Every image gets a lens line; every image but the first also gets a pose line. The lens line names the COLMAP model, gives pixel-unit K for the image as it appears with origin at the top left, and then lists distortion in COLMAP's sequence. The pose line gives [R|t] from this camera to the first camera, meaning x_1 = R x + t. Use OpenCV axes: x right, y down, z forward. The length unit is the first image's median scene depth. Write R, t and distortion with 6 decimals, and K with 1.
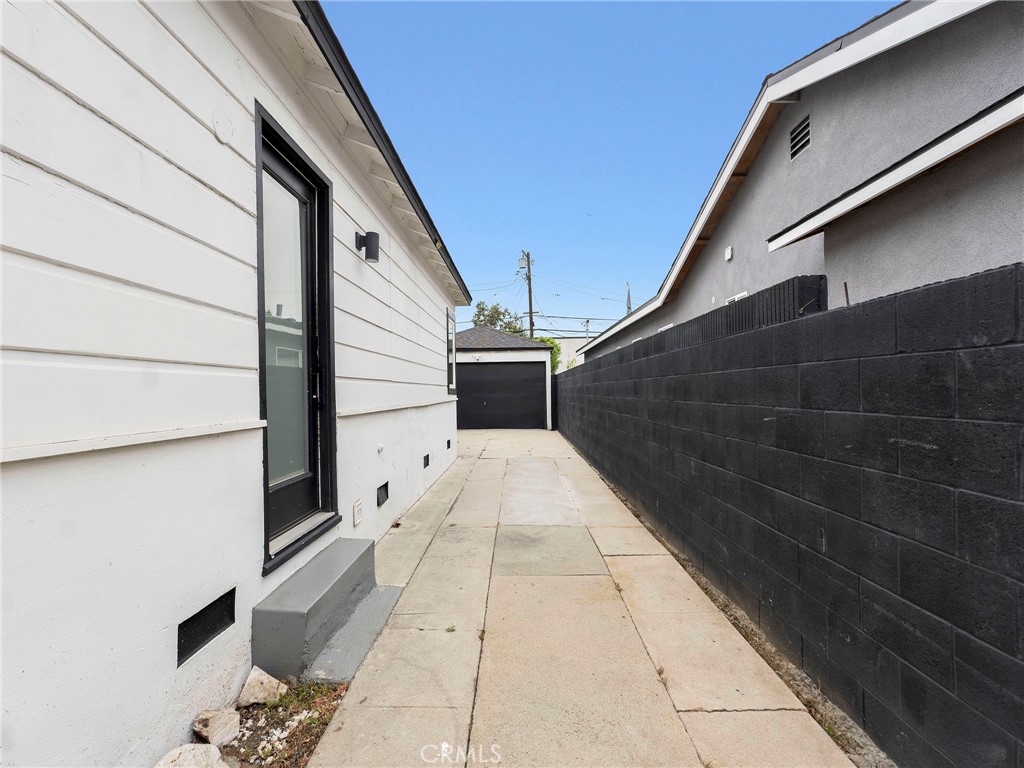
lens RADIAL K [[458.0, 0, 515.7], [0, 458.0, 382.7], [0, 0, 1]] dist [0.000633, 0.000007]
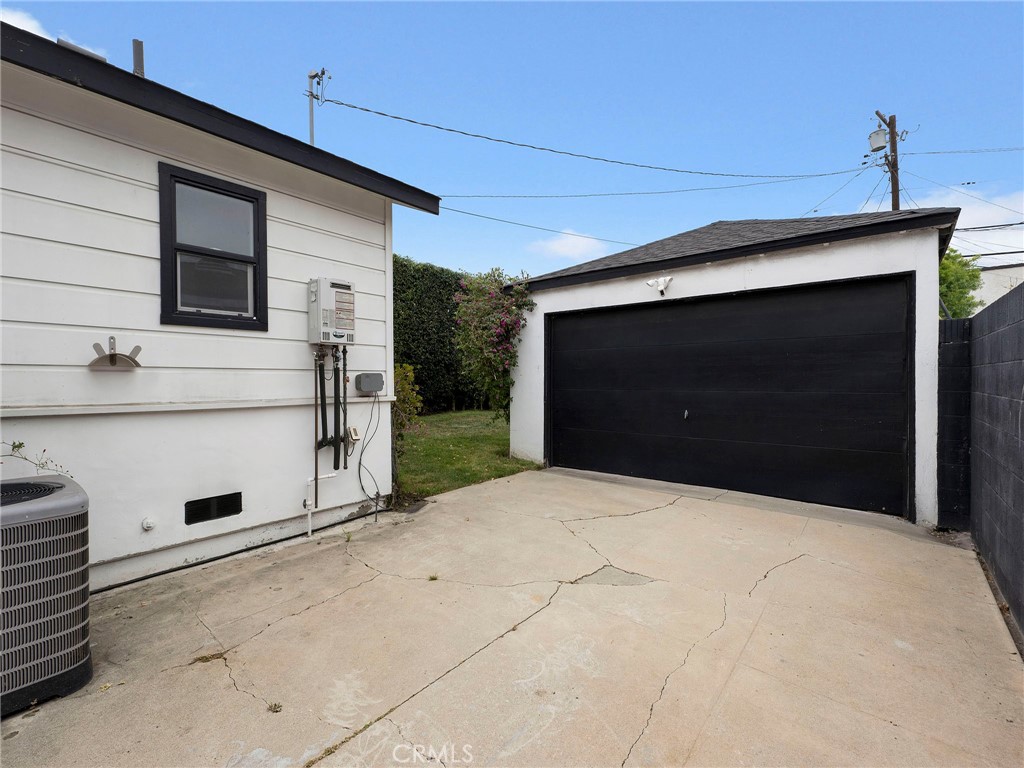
lens RADIAL K [[458.0, 0, 515.7], [0, 458.0, 382.7], [0, 0, 1]] dist [0.000633, 0.000007]
pose [[0.778552, 0.018053, -0.627321, 0.052254], [-0.000525, 0.999605, 0.028115, 0.010967], [0.627580, -0.021560, 0.778253, 0.631478]]
